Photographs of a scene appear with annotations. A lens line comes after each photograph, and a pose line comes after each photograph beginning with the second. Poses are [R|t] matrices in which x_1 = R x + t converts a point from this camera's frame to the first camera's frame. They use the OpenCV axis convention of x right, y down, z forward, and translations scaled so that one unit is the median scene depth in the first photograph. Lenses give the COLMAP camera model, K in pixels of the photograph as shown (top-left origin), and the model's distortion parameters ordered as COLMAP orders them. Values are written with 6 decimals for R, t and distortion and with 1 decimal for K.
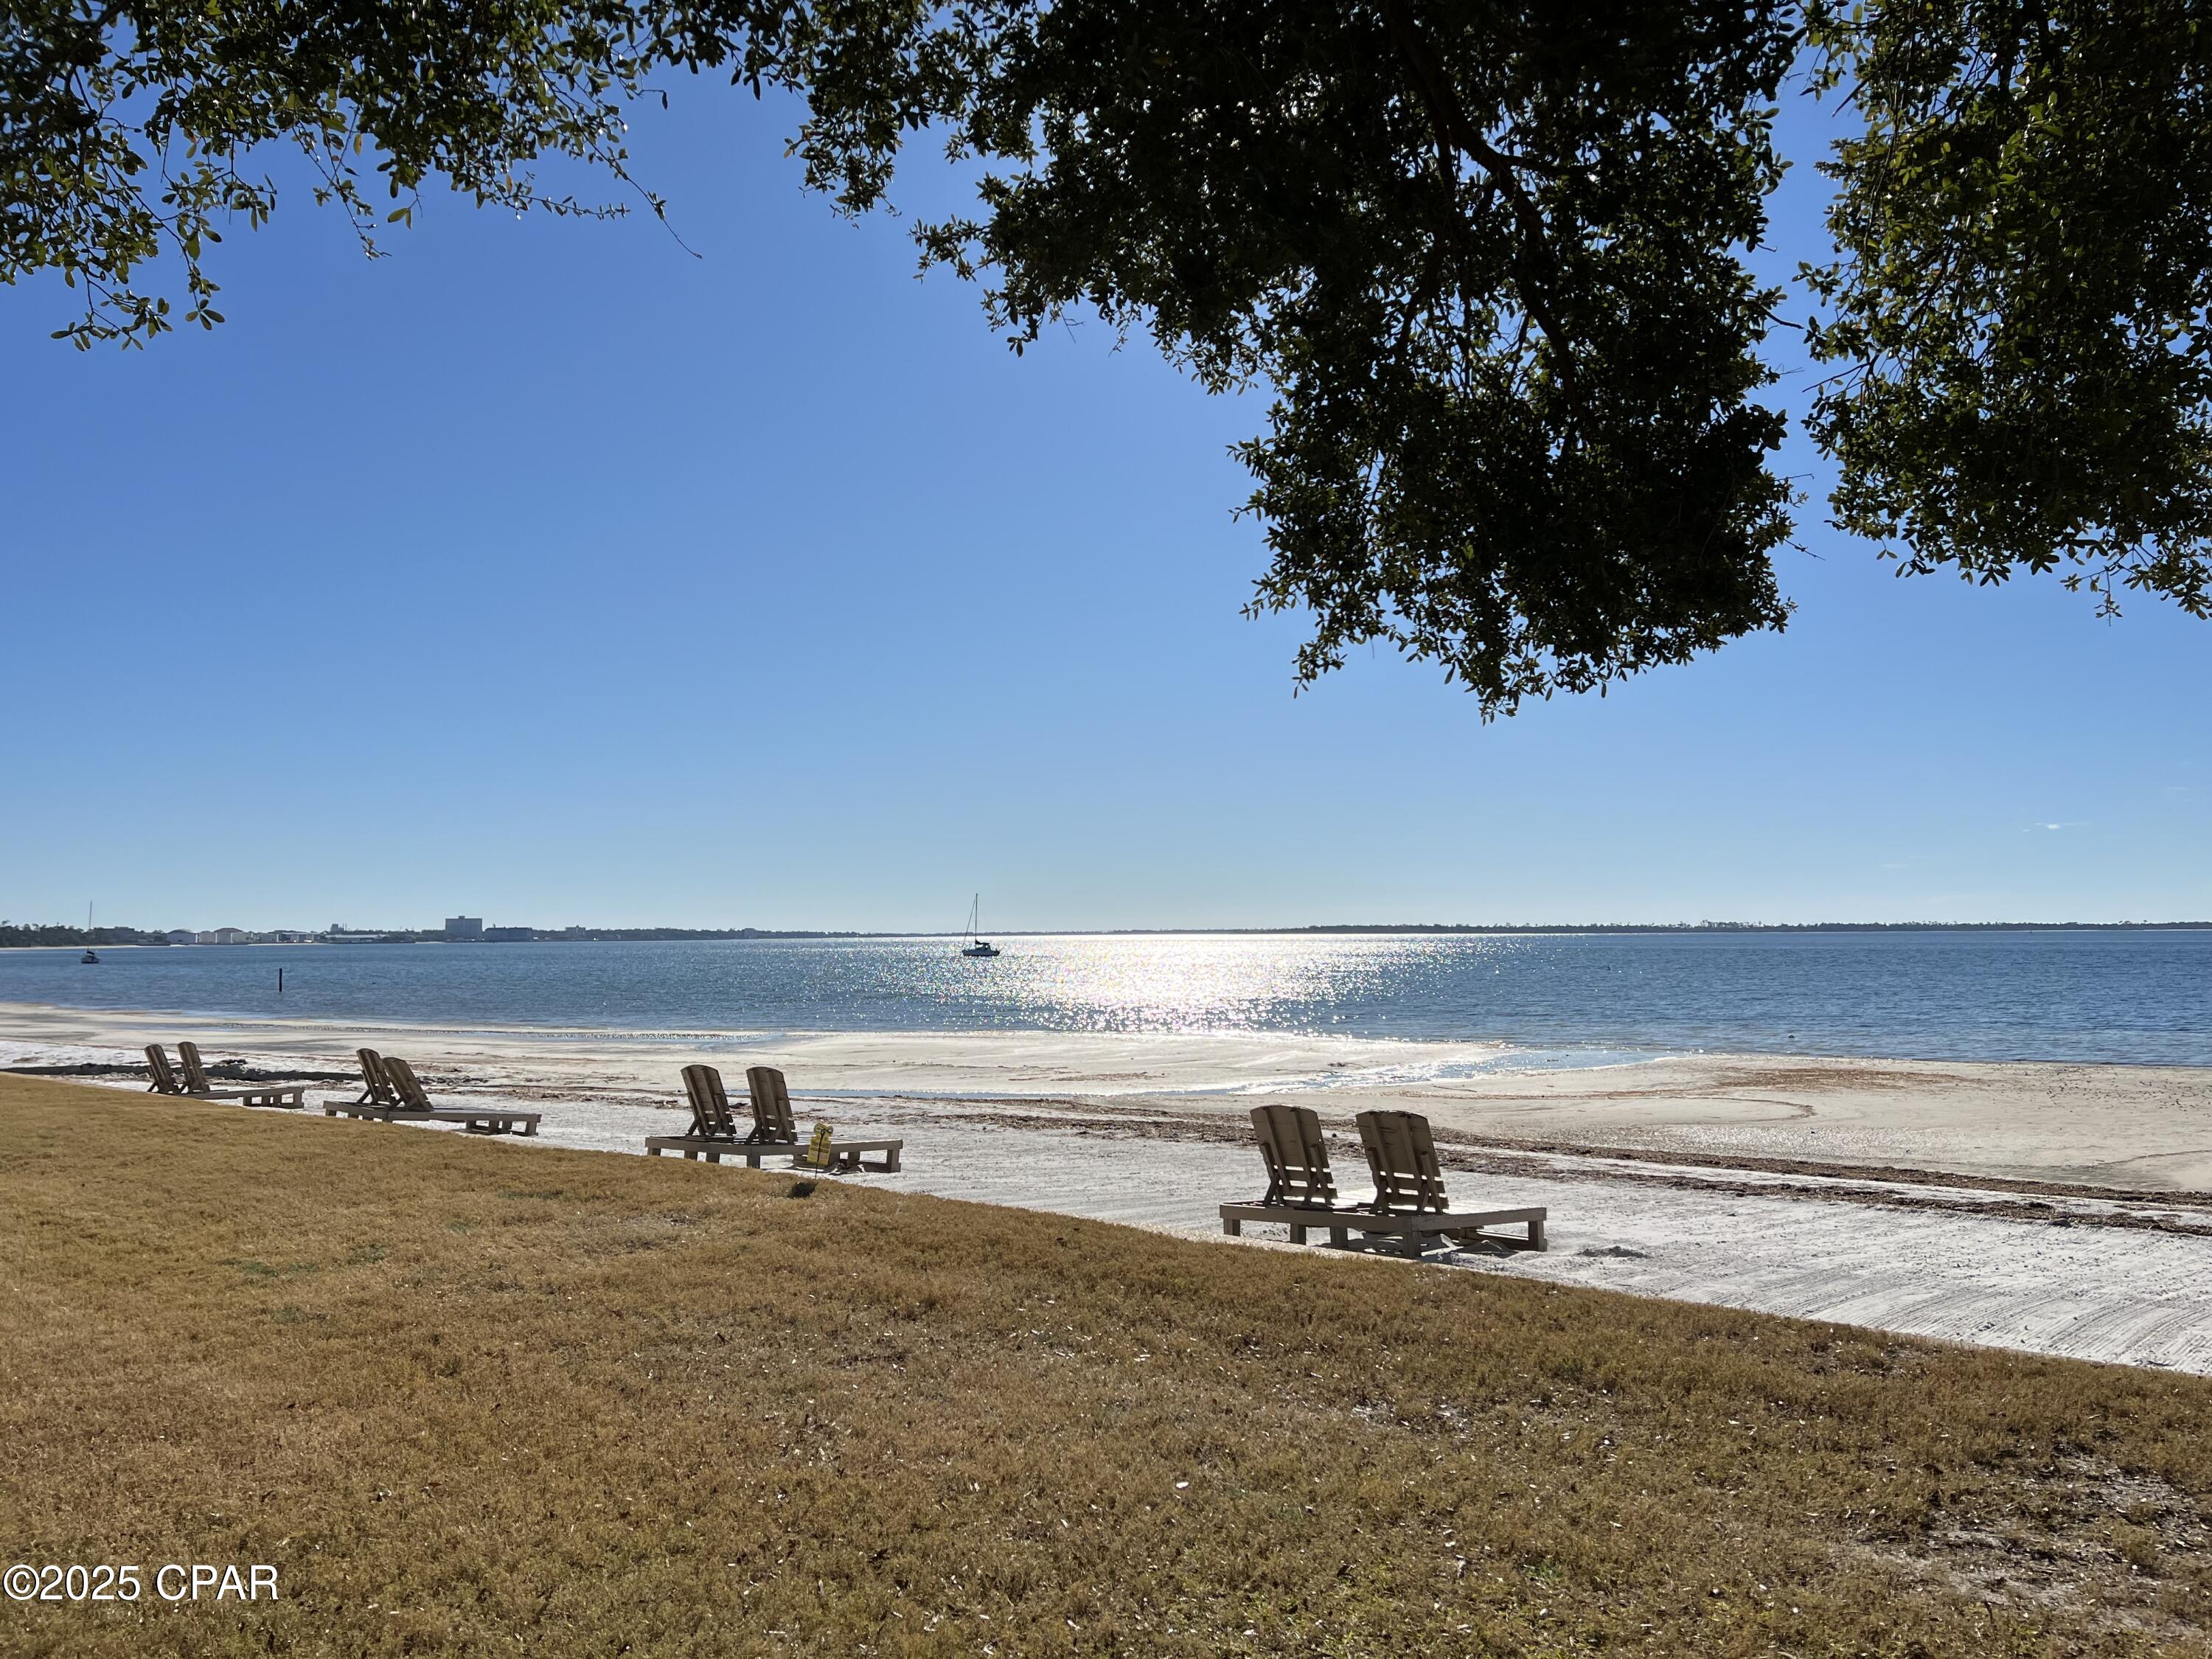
lens RADIAL K [[1665.7, 0, 1111.9], [0, 1665.7, 833.5], [0, 0, 1]] dist [0.070973, -0.050765]
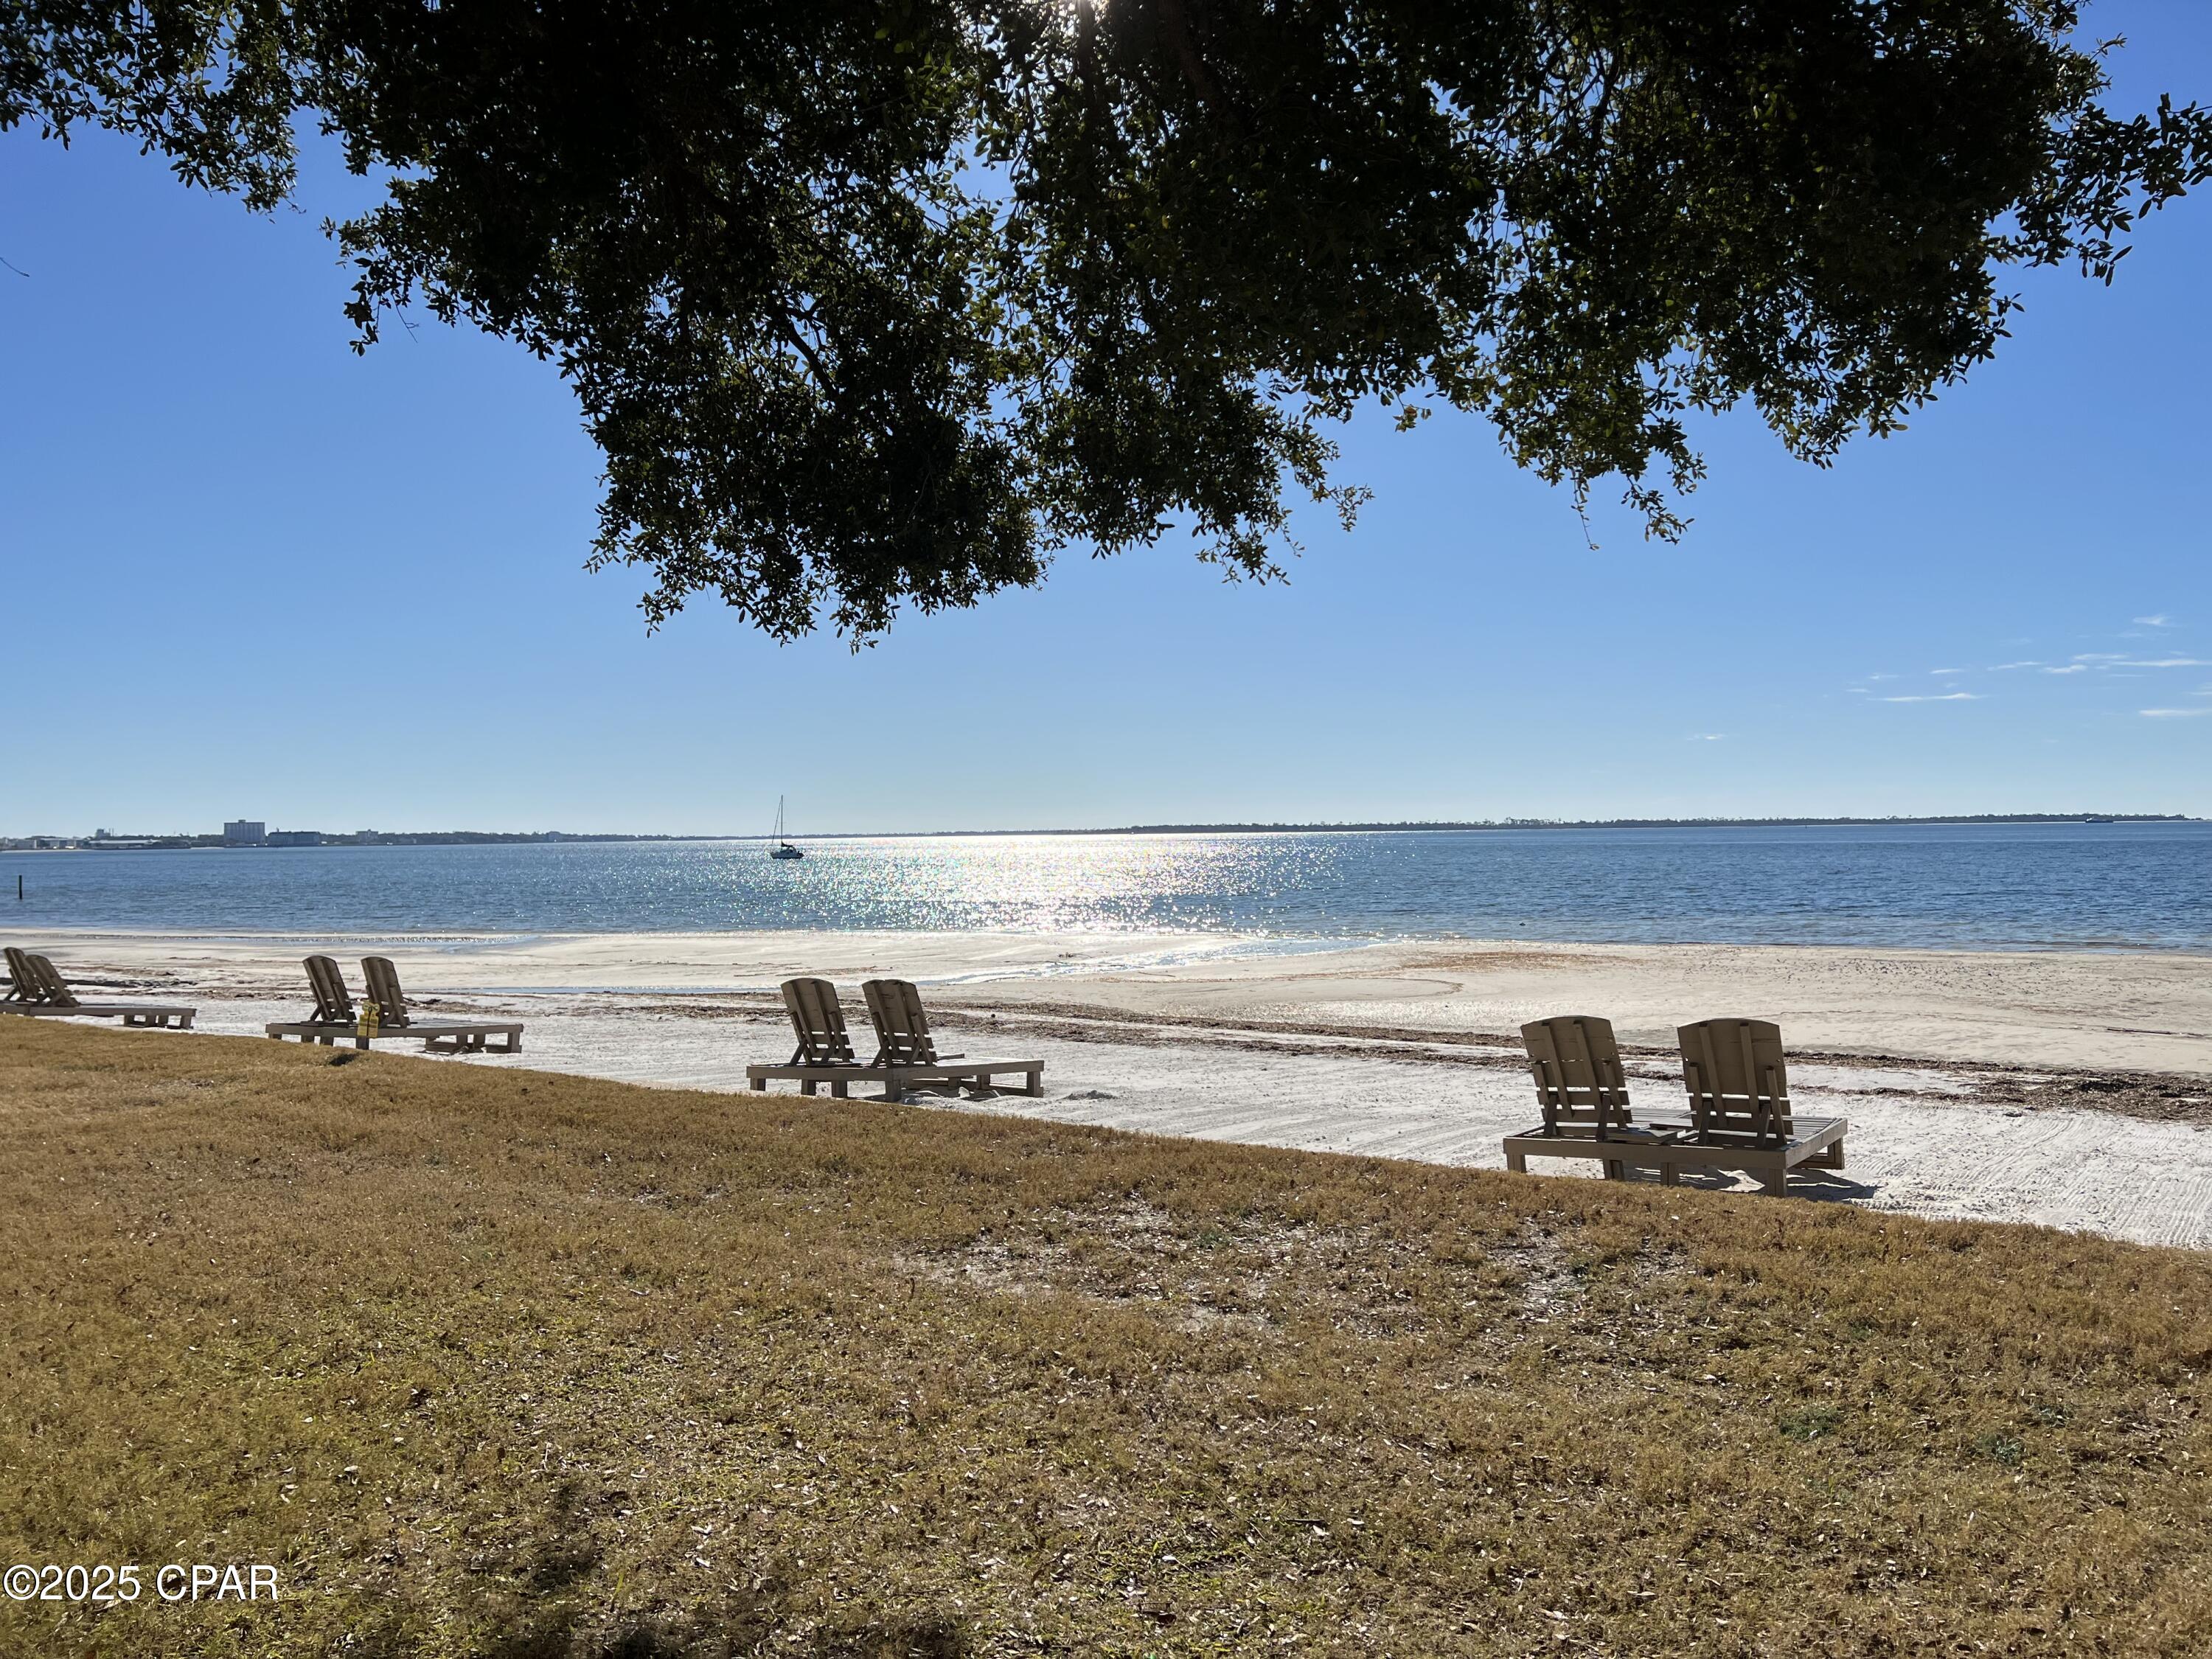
lens RADIAL K [[1665.7, 0, 1113.6], [0, 1665.7, 832.3], [0, 0, 1]] dist [0.070973, -0.050765]
pose [[0.994294, -0.006441, 0.106477, 0.144214], [0.000193, 0.998282, 0.058591, -0.004066], [-0.106671, -0.058236, 0.992587, -0.119697]]
